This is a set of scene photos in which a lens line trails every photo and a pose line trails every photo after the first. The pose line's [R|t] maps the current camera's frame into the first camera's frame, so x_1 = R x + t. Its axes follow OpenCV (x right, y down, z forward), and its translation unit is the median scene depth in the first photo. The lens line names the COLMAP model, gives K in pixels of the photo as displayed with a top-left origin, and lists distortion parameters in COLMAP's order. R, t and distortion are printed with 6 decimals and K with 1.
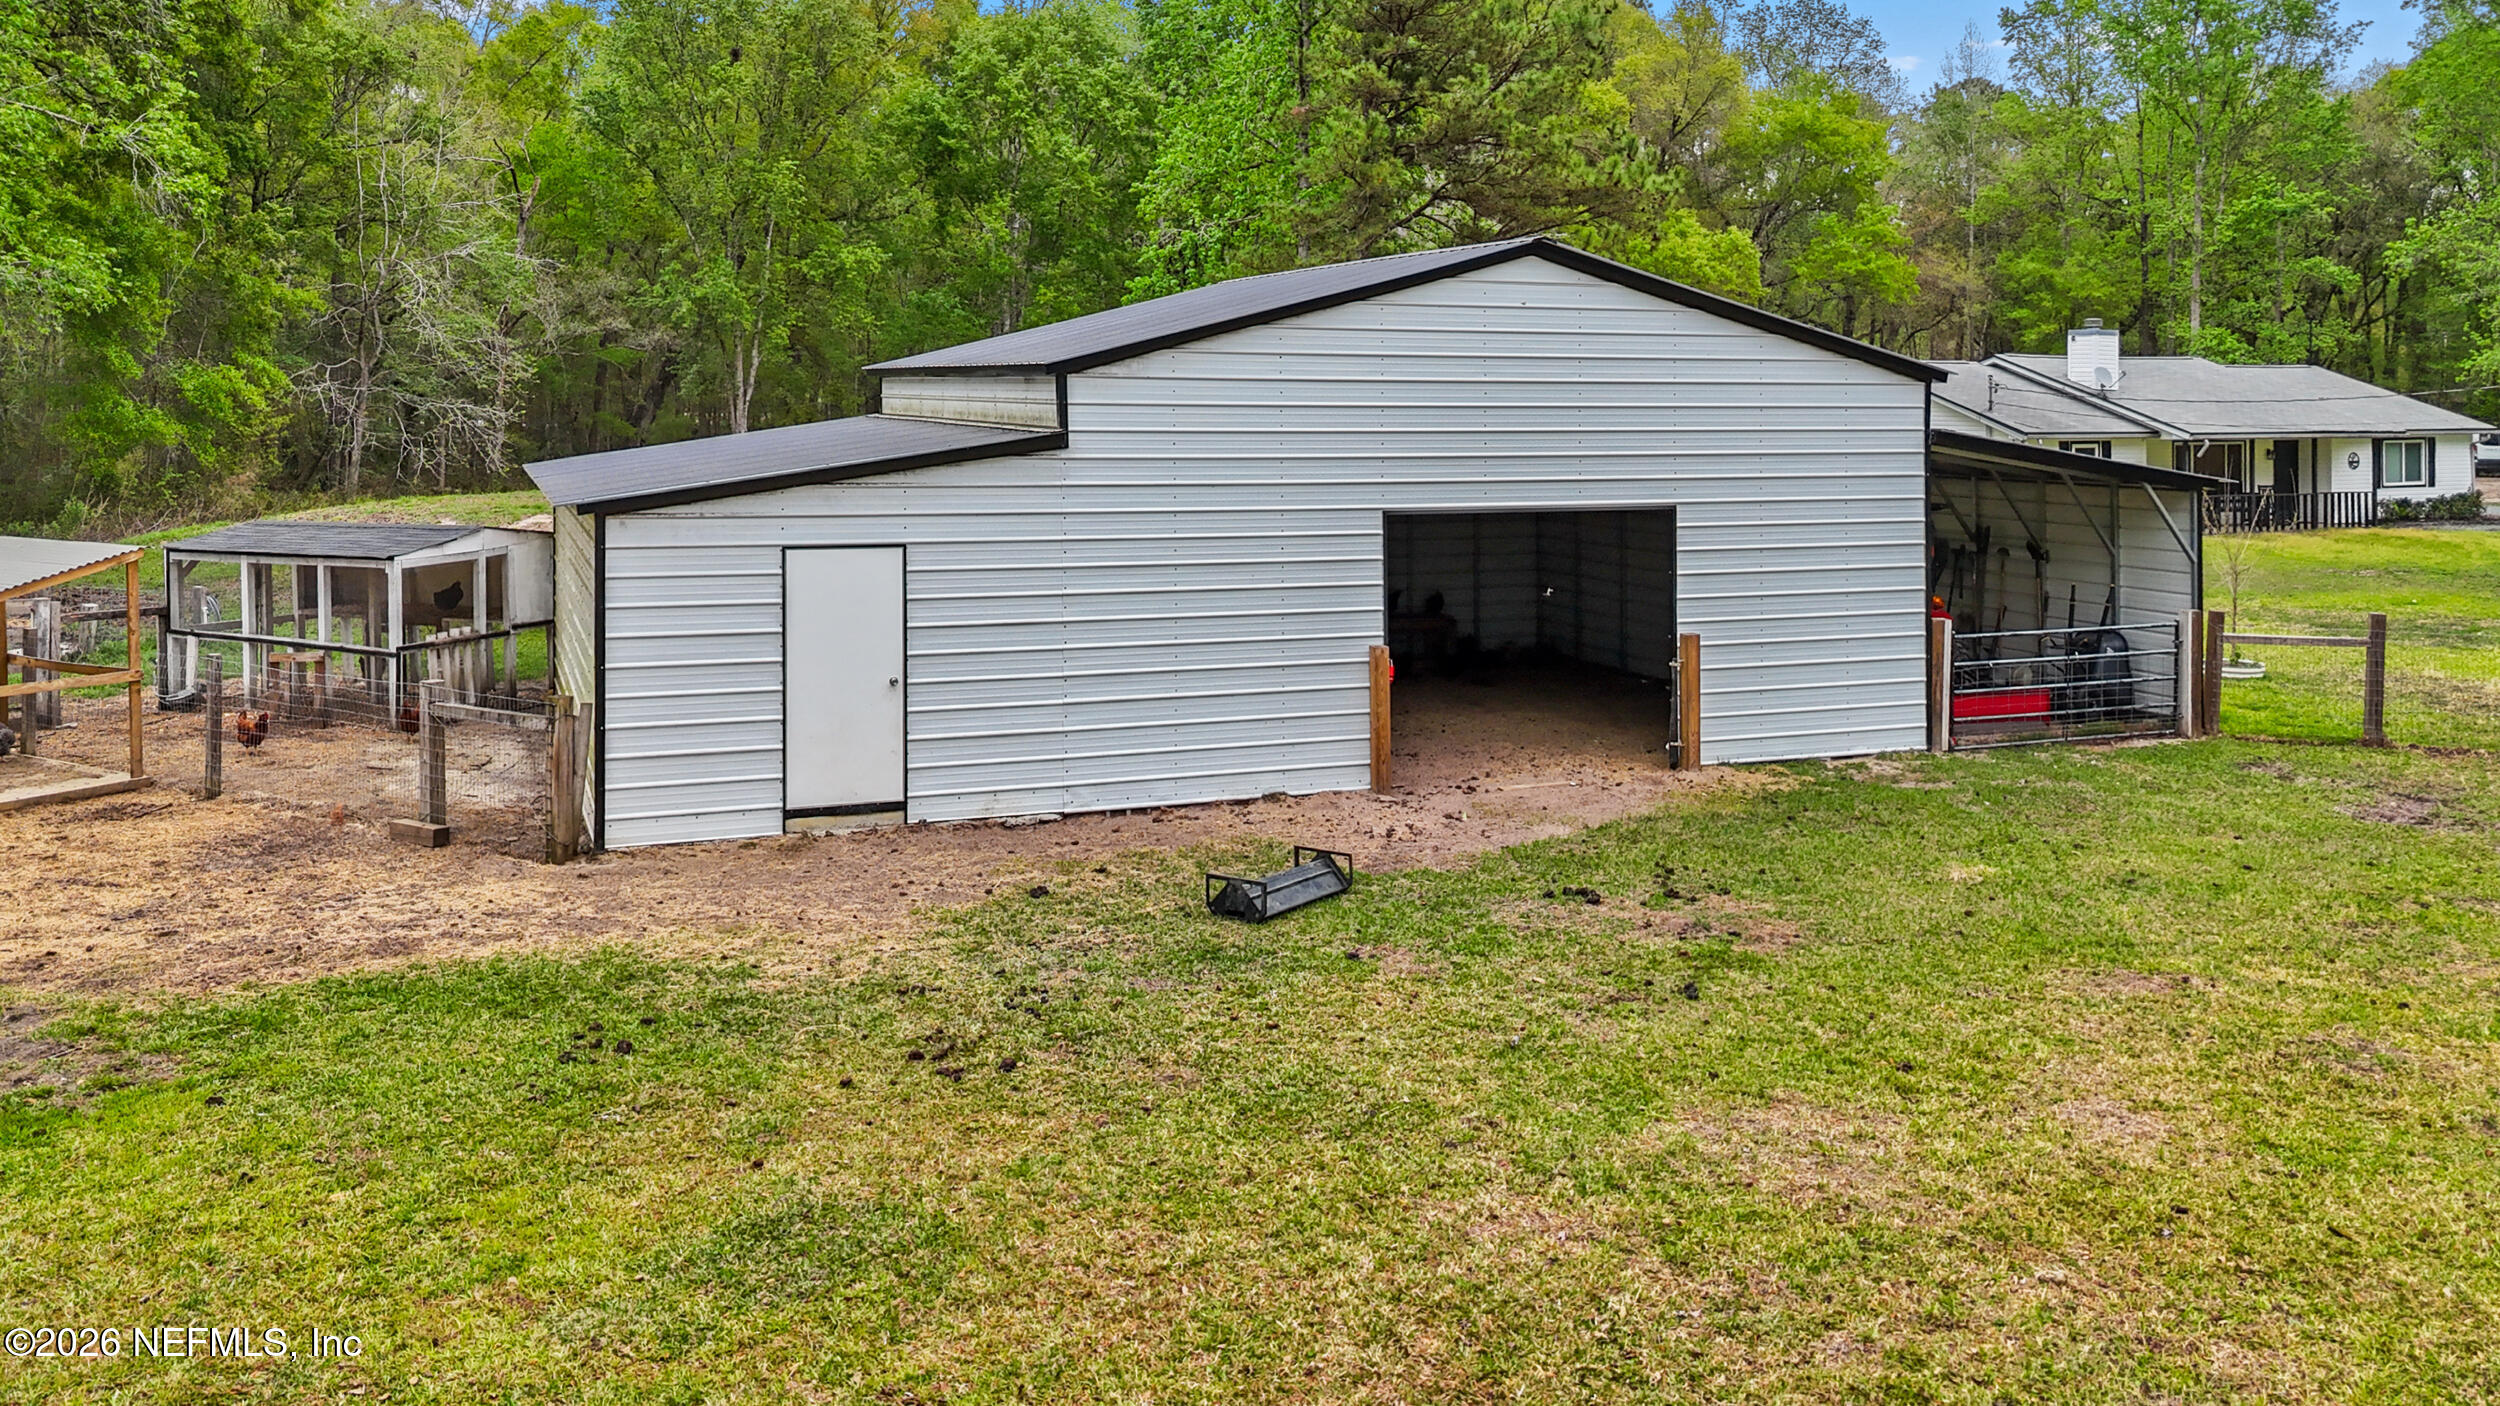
lens RADIAL K [[1865.0, 0, 1255.1], [0, 1865.0, 647.1], [0, 0, 1]] dist [0.082246, -0.096941]
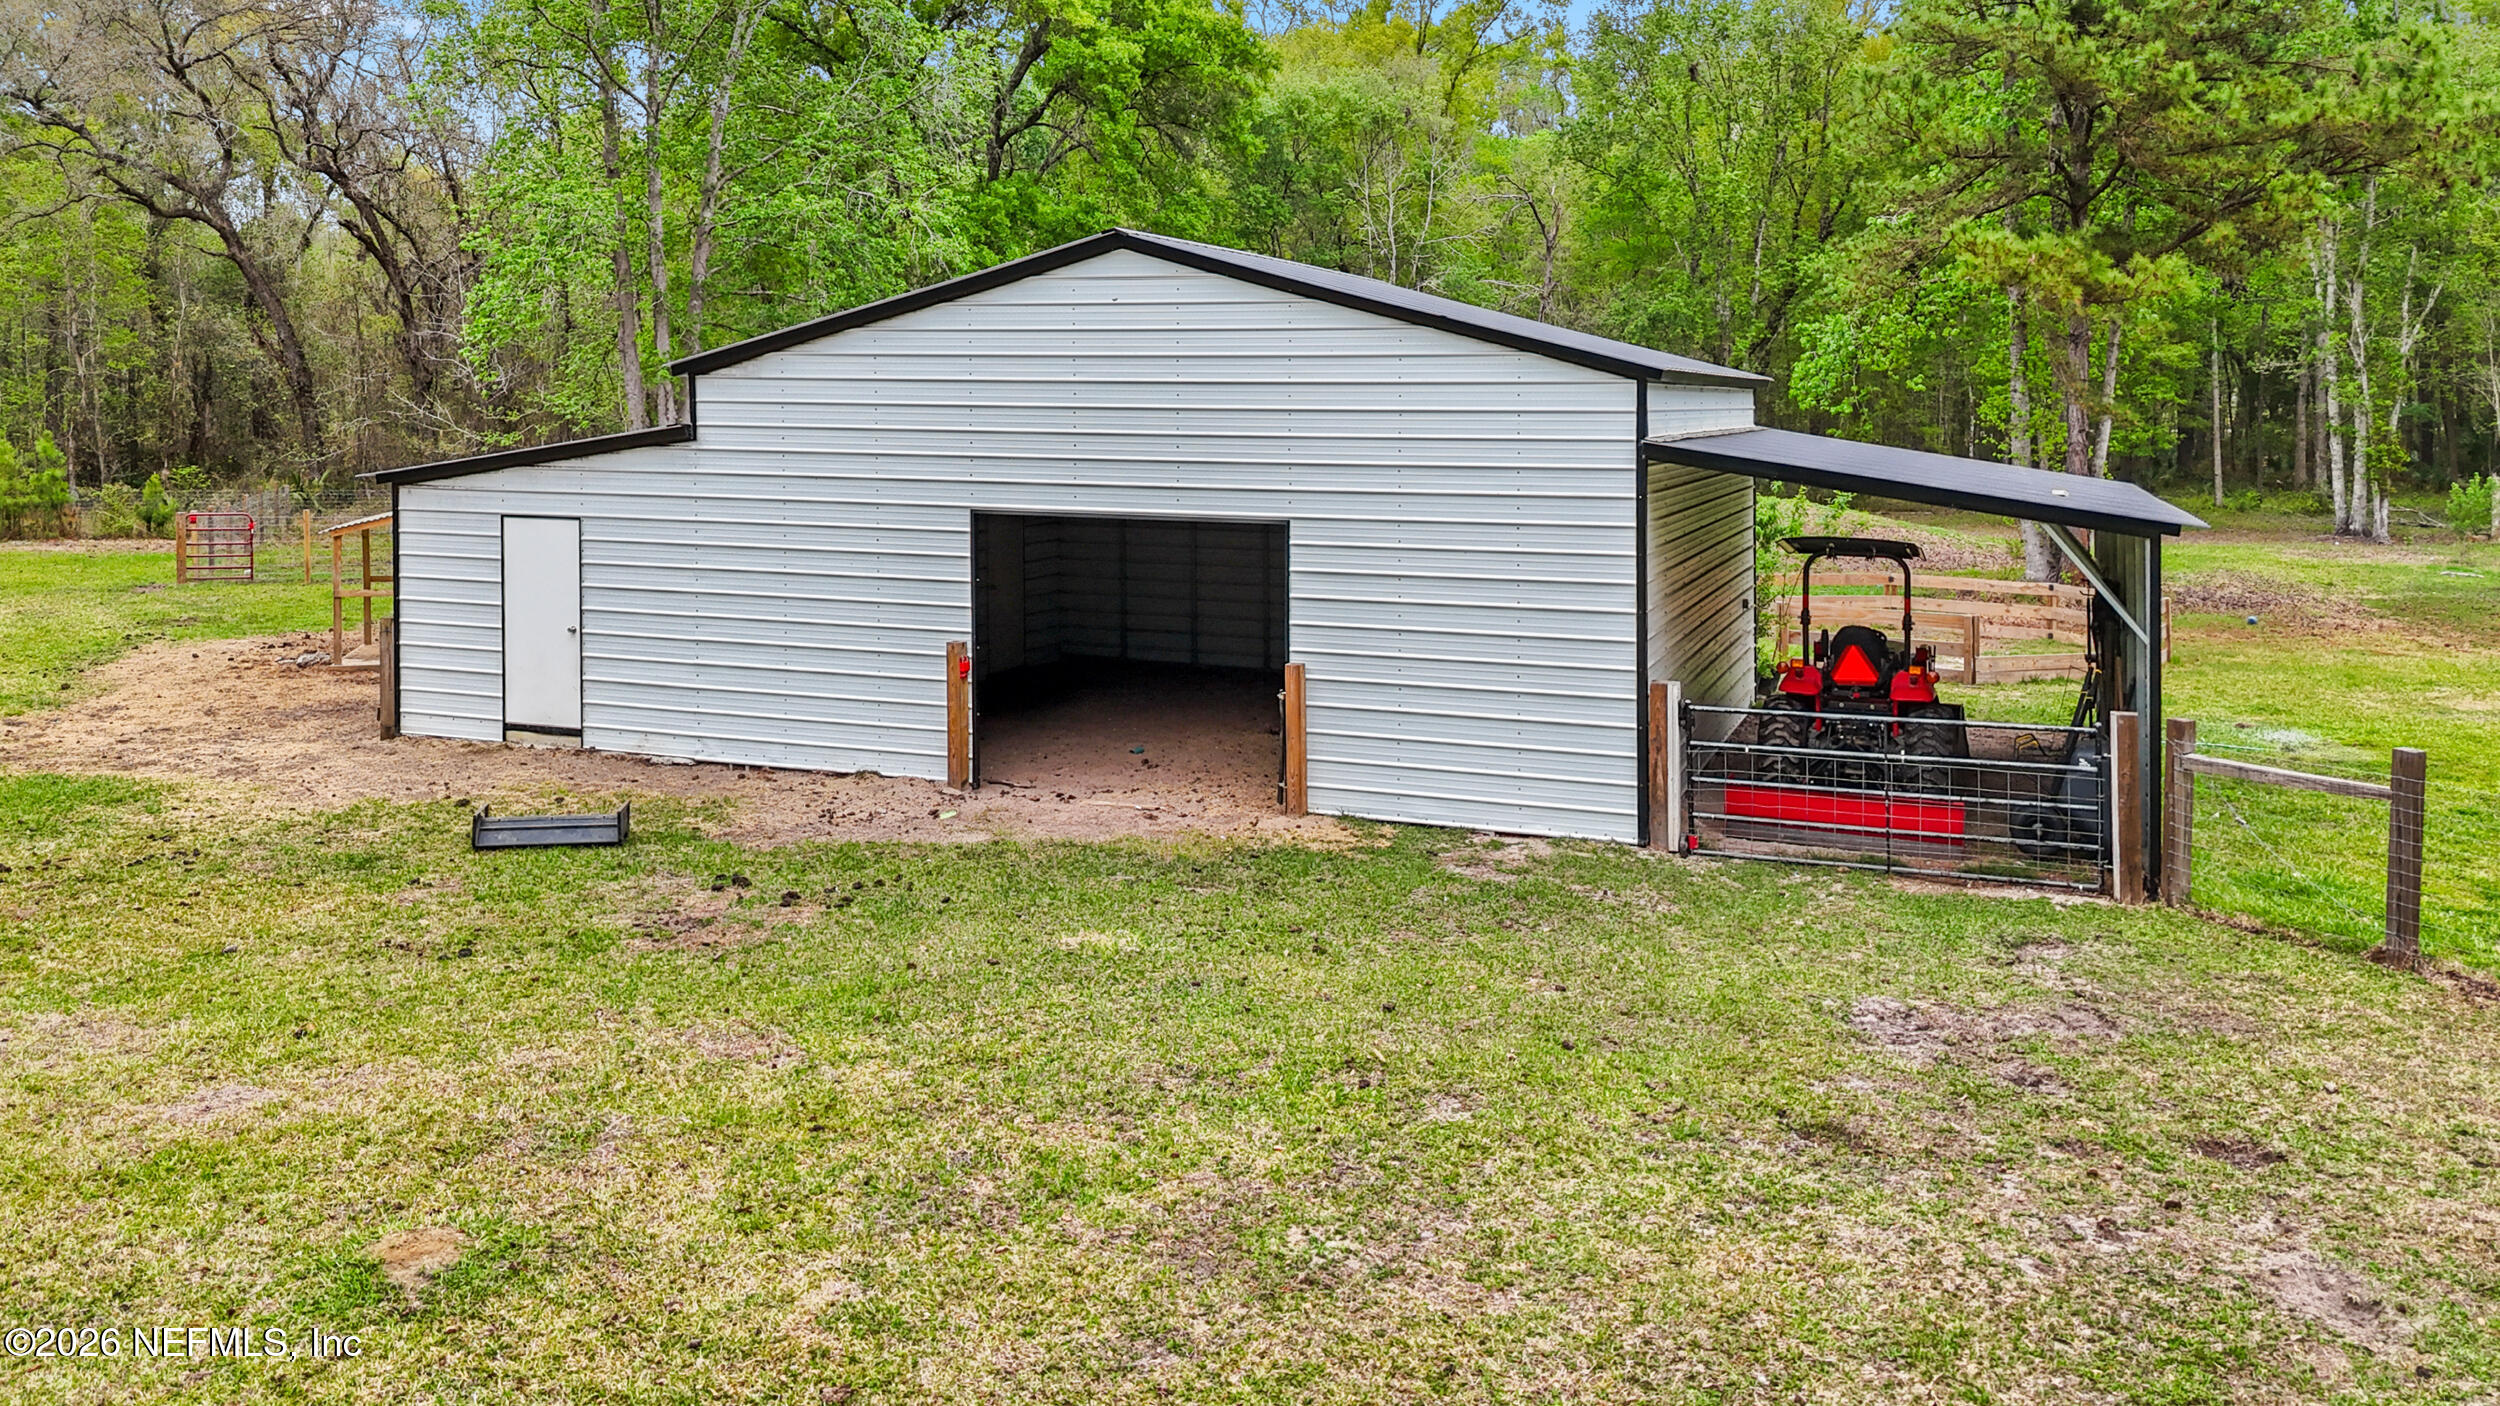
lens RADIAL K [[1865.0, 0, 1255.1], [0, 1865.0, 647.1], [0, 0, 1]] dist [0.082246, -0.096941]
pose [[0.742419, 0.088659, -0.664043, 0.860175], [-0.088963, 0.995473, 0.033447, -0.045906], [0.664002, 0.034244, 0.746946, 0.345709]]
